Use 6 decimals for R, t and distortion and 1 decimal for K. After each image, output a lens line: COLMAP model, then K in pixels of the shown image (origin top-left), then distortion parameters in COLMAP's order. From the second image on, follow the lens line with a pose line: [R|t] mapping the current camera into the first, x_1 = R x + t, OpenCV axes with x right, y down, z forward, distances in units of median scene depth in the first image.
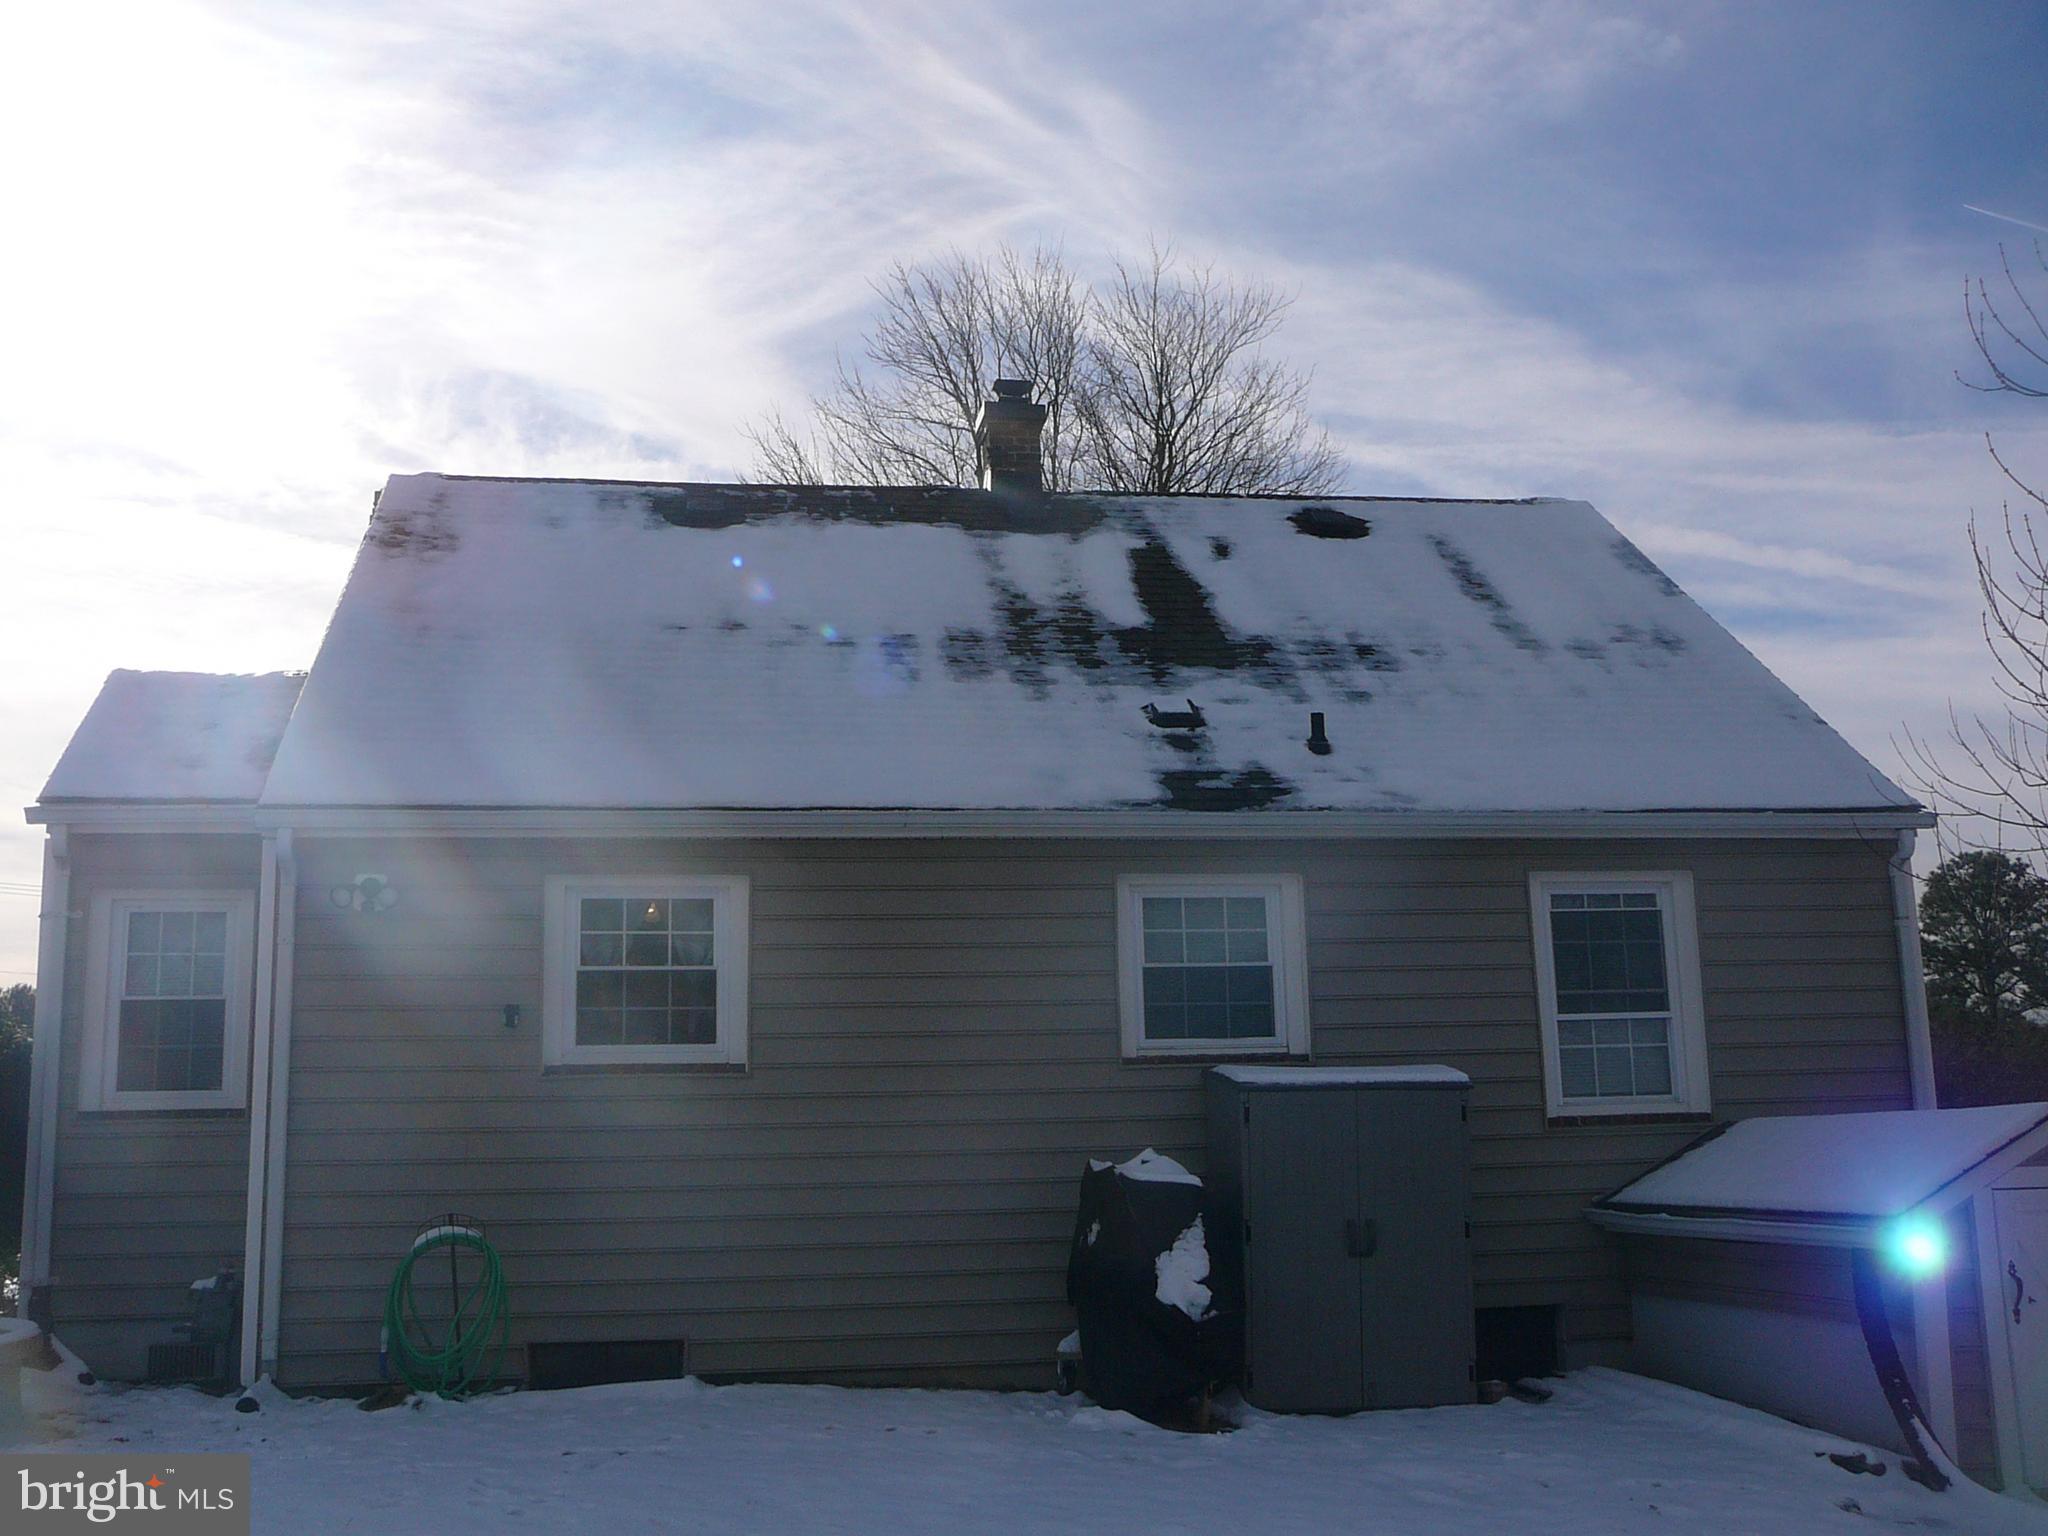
lens RADIAL K [[2083.8, 0, 1033.2], [0, 2083.8, 761.0], [0, 0, 1]] dist [-0.114025, 0.192114]
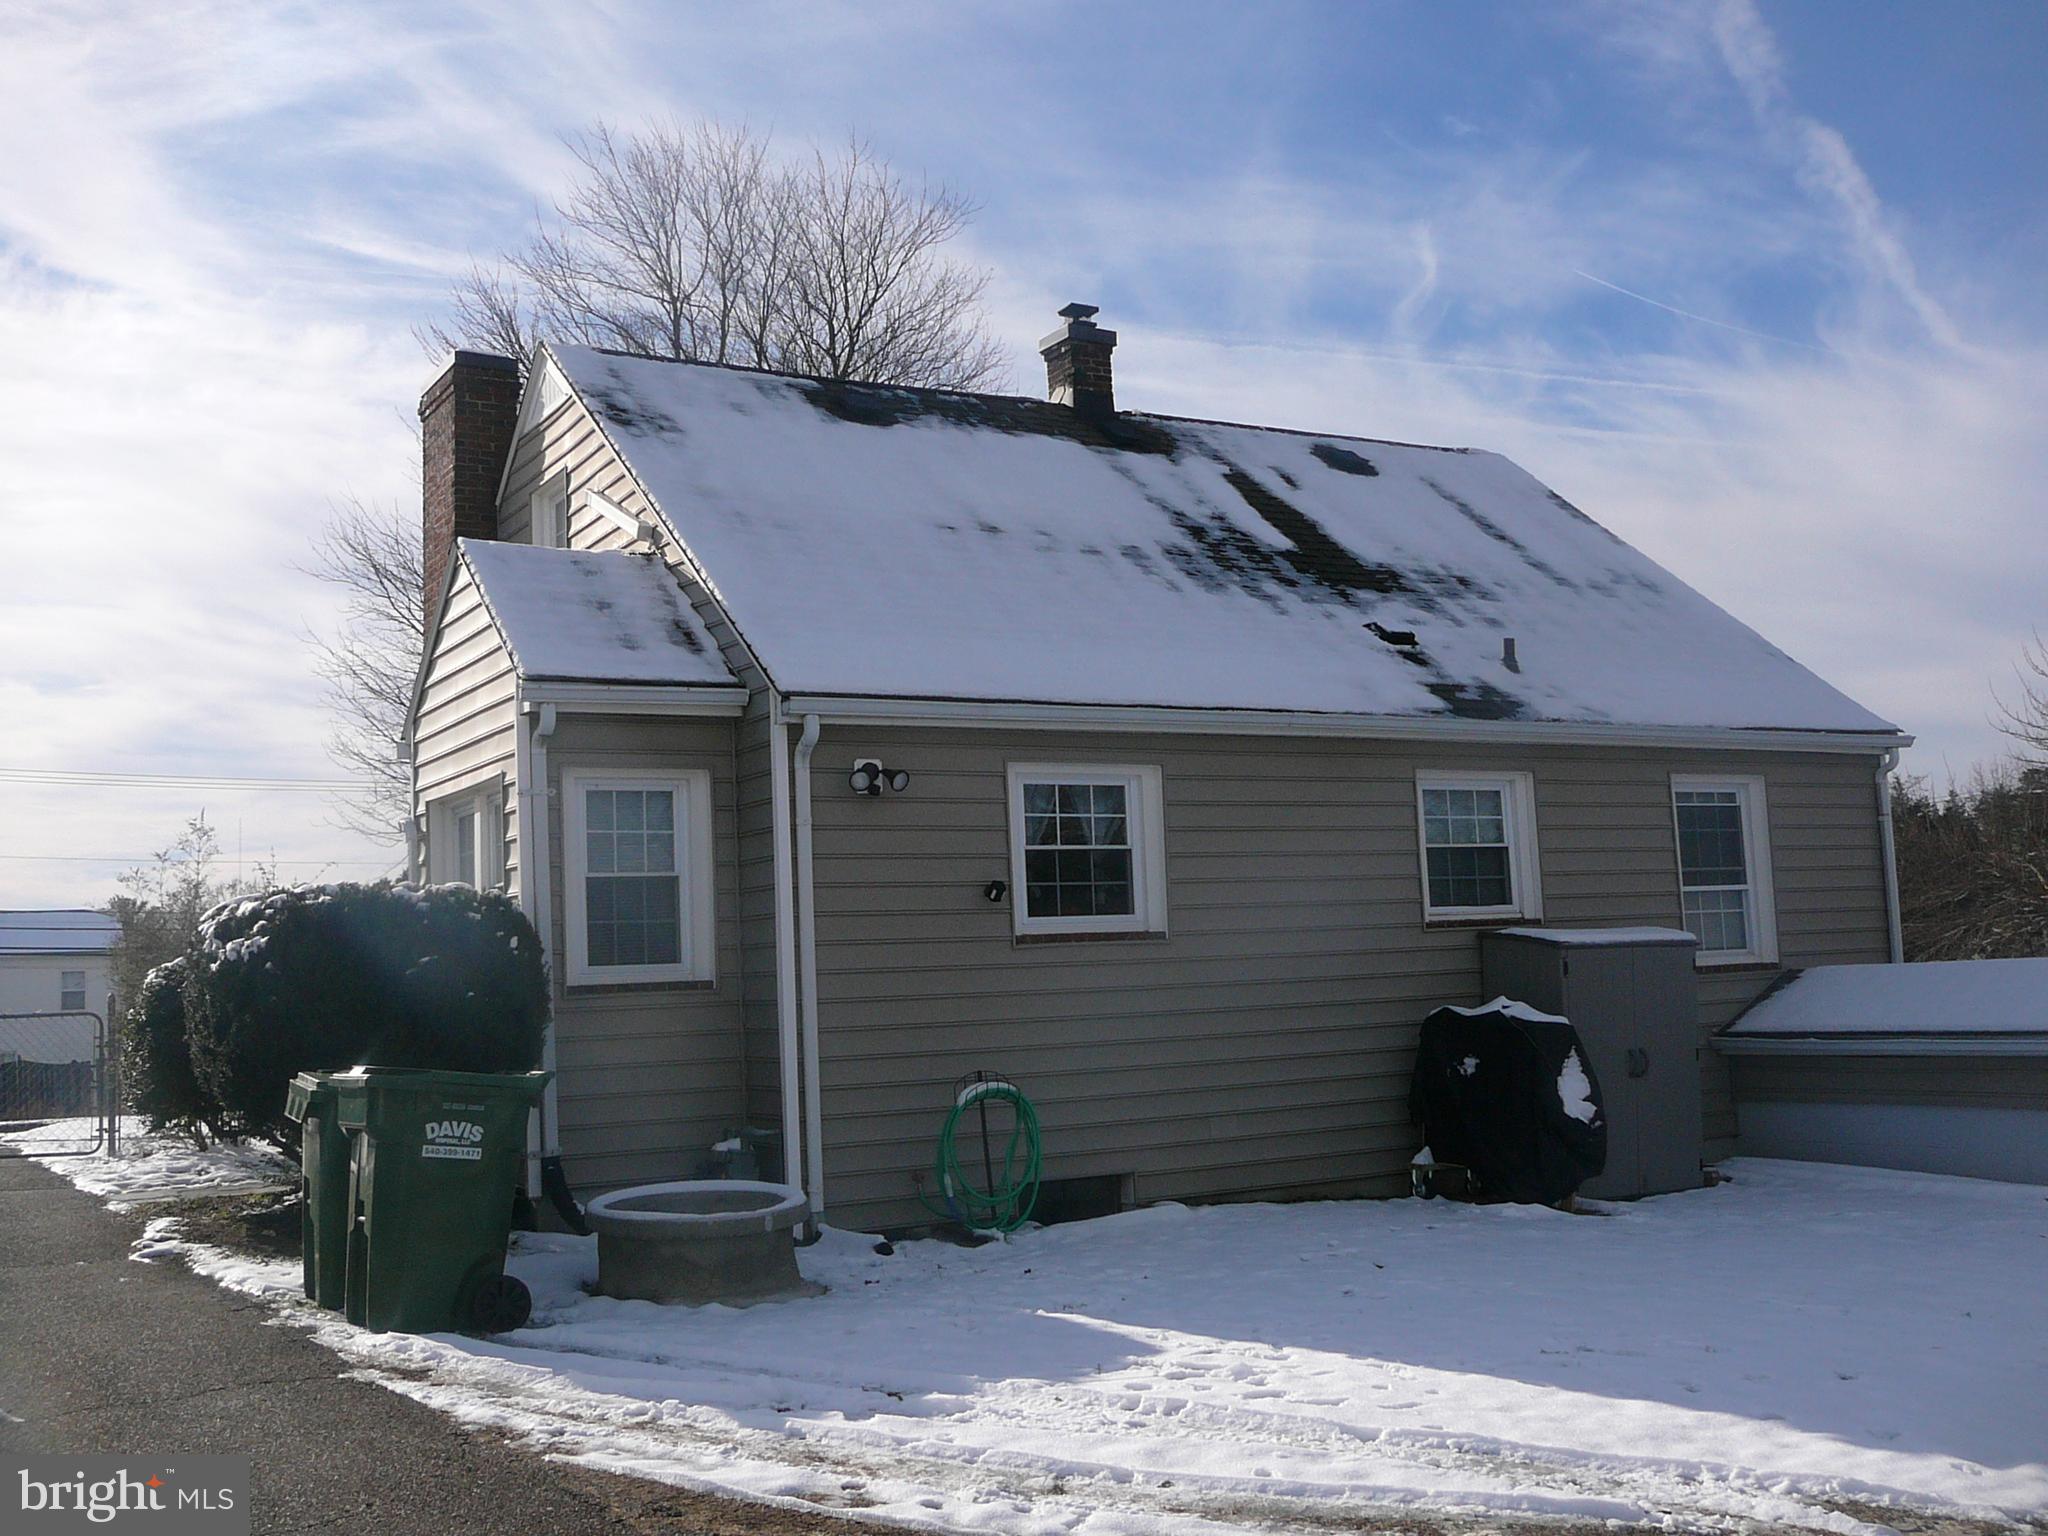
lens RADIAL K [[2083.8, 0, 1033.2], [0, 2083.8, 761.0], [0, 0, 1]] dist [-0.114025, 0.192114]
pose [[0.930487, 0.022088, 0.365658, -0.587947], [-0.046702, 0.997188, 0.058605, -0.010098], [-0.363336, -0.071608, 0.928902, -0.026534]]
